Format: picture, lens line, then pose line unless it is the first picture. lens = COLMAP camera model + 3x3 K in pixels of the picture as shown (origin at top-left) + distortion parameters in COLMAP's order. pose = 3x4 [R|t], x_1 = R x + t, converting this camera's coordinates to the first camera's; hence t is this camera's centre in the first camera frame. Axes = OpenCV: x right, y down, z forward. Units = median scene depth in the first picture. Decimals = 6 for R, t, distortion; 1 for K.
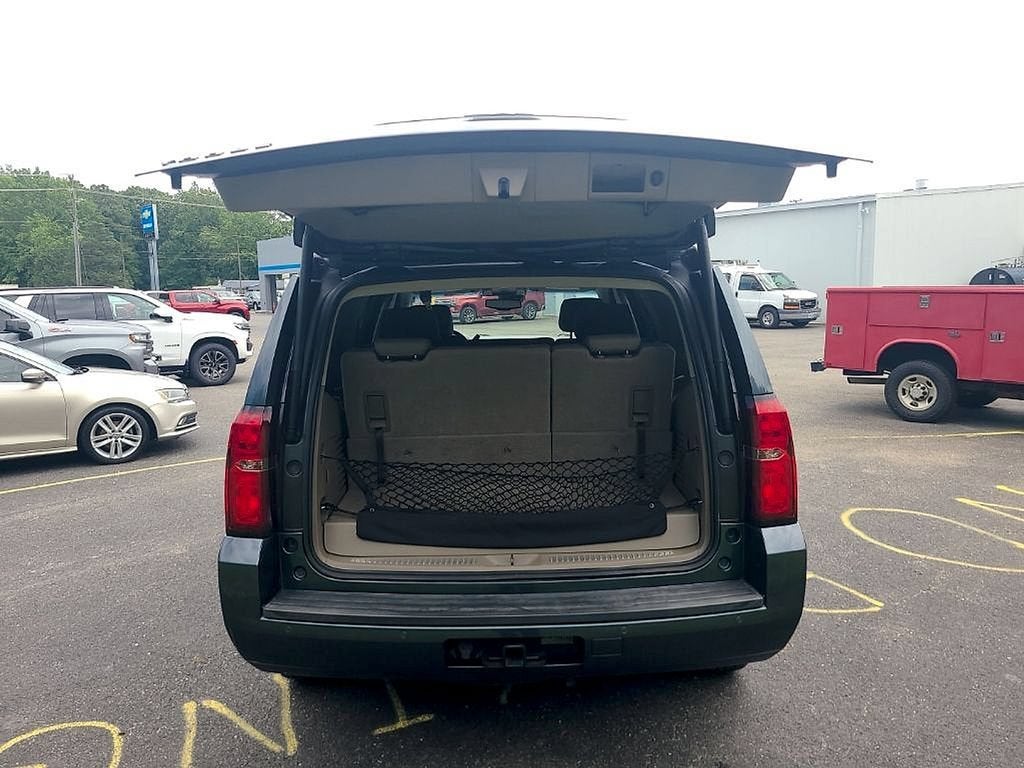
lens RADIAL K [[760.5, 0, 503.0], [0, 760.5, 382.2], [0, 0, 1]] dist [0.048883, -0.023441]
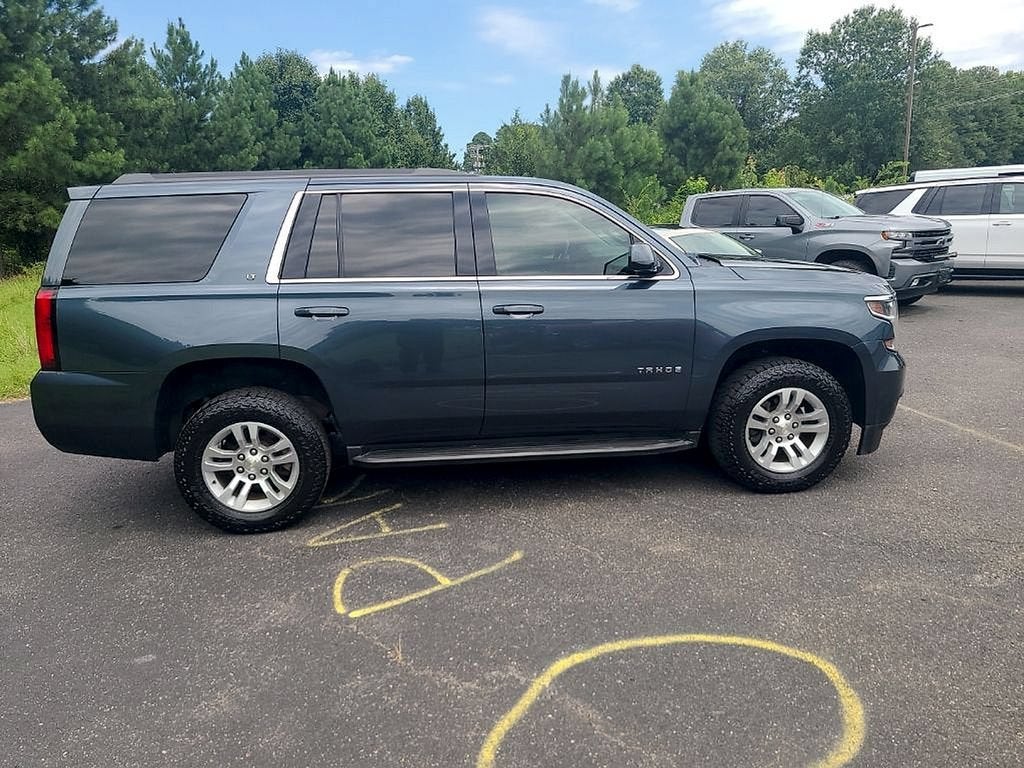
lens RADIAL K [[760.5, 0, 502.4], [0, 760.5, 386.6], [0, 0, 1]] dist [0.048883, -0.023441]
pose [[0.121282, 0.234552, -0.964508, 1.098689], [-0.084530, 0.970592, 0.225403, -0.119517], [0.989012, 0.054193, 0.137542, 0.930793]]
